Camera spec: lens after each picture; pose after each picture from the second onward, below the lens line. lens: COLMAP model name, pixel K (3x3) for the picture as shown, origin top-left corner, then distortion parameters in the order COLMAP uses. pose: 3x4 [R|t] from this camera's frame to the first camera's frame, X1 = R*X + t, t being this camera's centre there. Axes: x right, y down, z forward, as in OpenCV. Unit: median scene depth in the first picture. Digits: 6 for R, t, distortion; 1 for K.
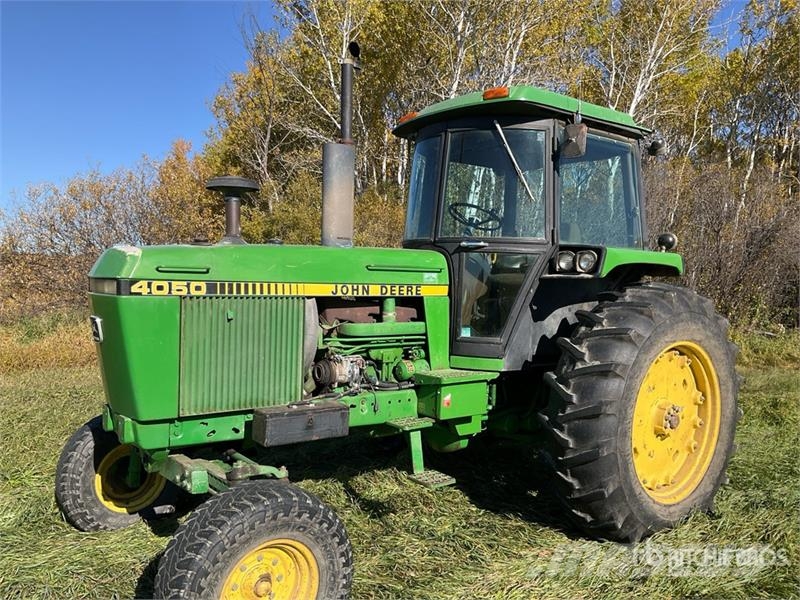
lens RADIAL K [[651.8, 0, 400.0], [0, 651.8, 300.0], [0, 0, 1]] dist [0.093977, -0.207191]
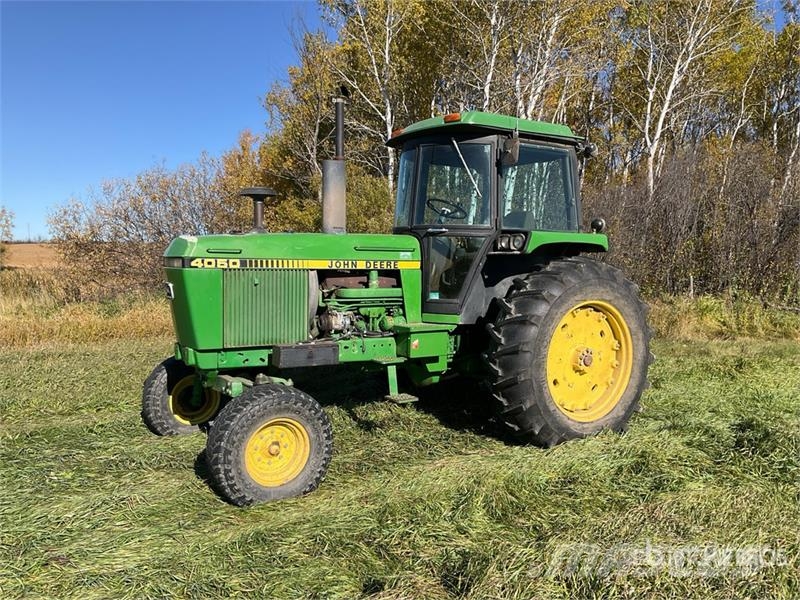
lens RADIAL K [[651.8, 0, 400.0], [0, 651.8, 300.0], [0, 0, 1]] dist [0.093977, -0.207191]
pose [[0.995980, -0.007541, -0.089254, 0.162789], [0.009720, 0.999665, 0.024004, 0.026862], [0.089043, -0.024776, 0.995720, -0.370782]]
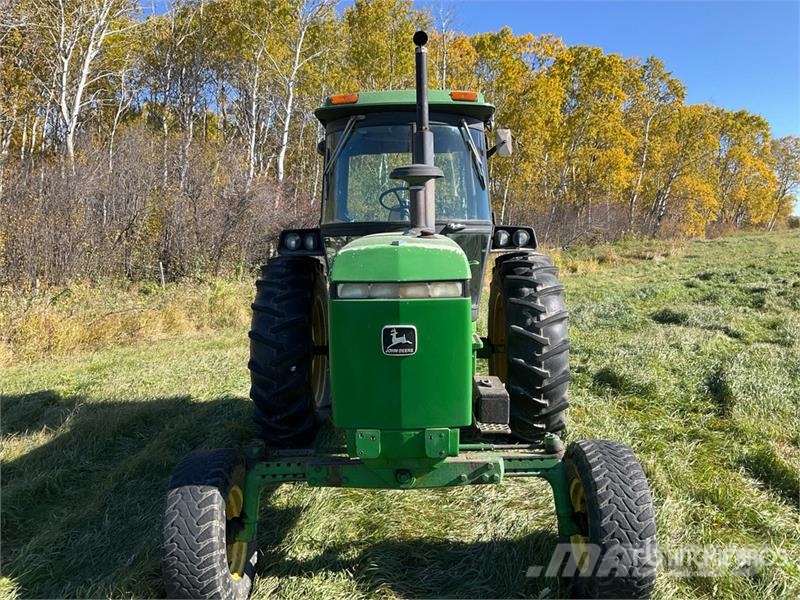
lens RADIAL K [[651.8, 0, 400.0], [0, 651.8, 300.0], [0, 0, 1]] dist [0.093977, -0.207191]
pose [[0.617858, -0.108269, 0.778800, -0.902235], [0.061560, 0.994095, 0.089362, -0.068202], [-0.783876, -0.007270, 0.620874, 0.380396]]
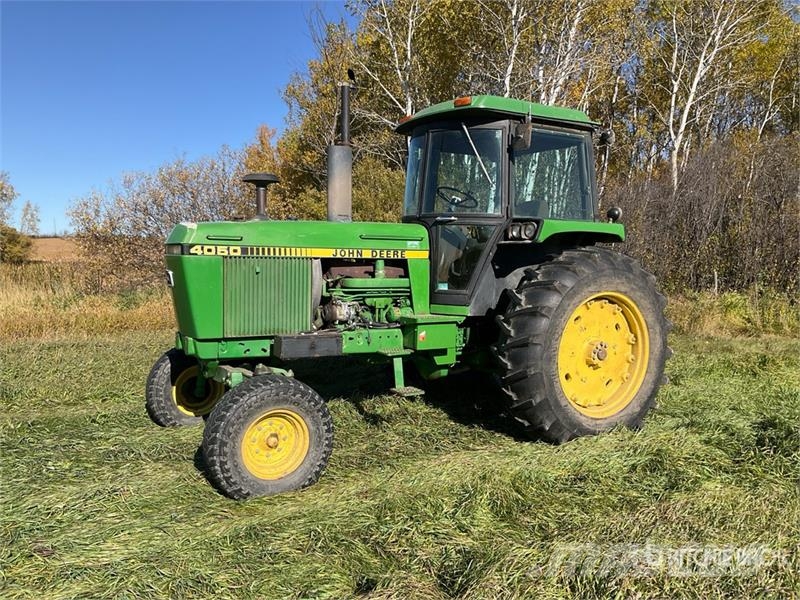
lens RADIAL K [[651.8, 0, 400.0], [0, 651.8, 300.0], [0, 0, 1]] dist [0.093977, -0.207191]
pose [[0.992640, -0.000572, -0.121103, 0.187849], [0.004230, 0.999543, 0.029946, 0.039667], [0.121030, -0.030238, 0.992188, -0.329098]]
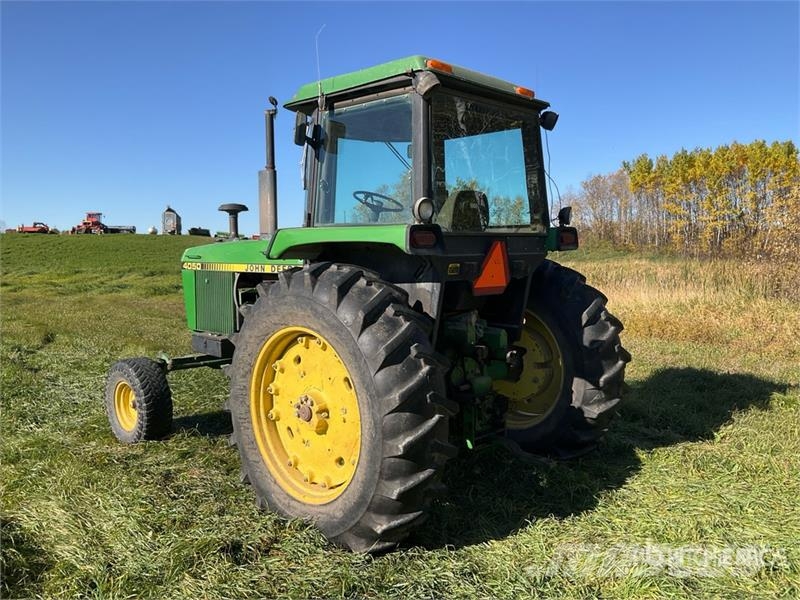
lens RADIAL K [[651.8, 0, 400.0], [0, 651.8, 300.0], [0, 0, 1]] dist [0.093977, -0.207191]
pose [[0.158391, 0.053485, -0.985927, 1.388989], [-0.024902, 0.998431, 0.050162, -0.024611], [0.987062, 0.016607, 0.159474, 1.024977]]
